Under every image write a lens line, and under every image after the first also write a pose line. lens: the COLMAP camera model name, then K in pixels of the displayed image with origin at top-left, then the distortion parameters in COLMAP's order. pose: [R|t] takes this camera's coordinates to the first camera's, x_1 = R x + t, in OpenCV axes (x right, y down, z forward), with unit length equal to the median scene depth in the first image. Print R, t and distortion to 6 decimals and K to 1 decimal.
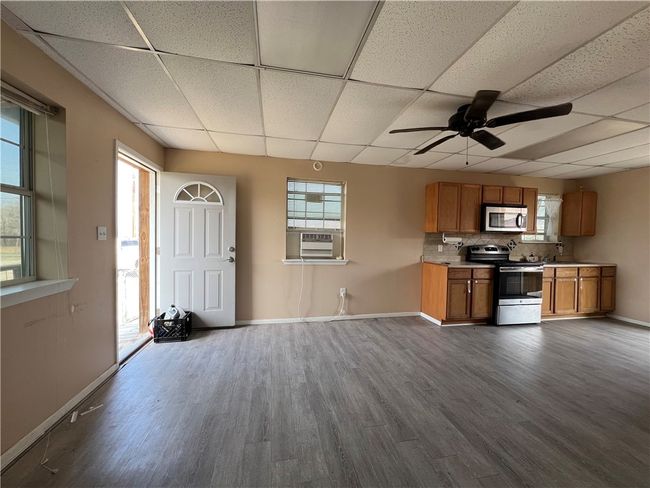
lens RADIAL K [[259.6, 0, 326.0], [0, 259.6, 244.5], [0, 0, 1]] dist [-0.000198, 0.000281]
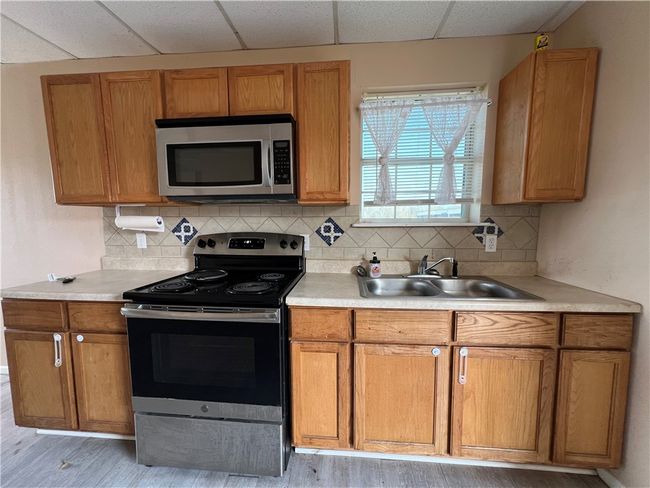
lens RADIAL K [[259.6, 0, 326.0], [0, 259.6, 244.5], [0, 0, 1]] dist [-0.000198, 0.000281]
pose [[0.960600, 0.008436, -0.277808, 1.000170], [0.010185, 0.997799, 0.065518, -0.006552], [0.277749, -0.065766, 0.958400, 0.751976]]
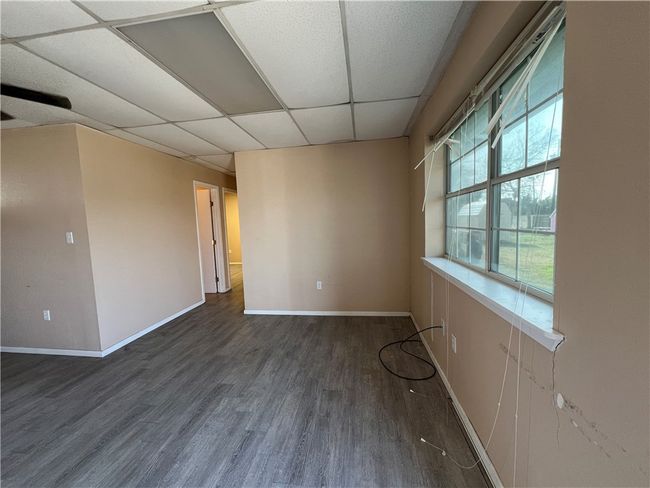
lens RADIAL K [[259.6, 0, 326.0], [0, 259.6, 244.5], [0, 0, 1]] dist [-0.000198, 0.000281]
pose [[-0.941751, -0.009188, 0.336185, -0.374798], [0.032446, 0.992482, 0.118013, -0.042674], [-0.334742, 0.122047, -0.934373, 0.767848]]
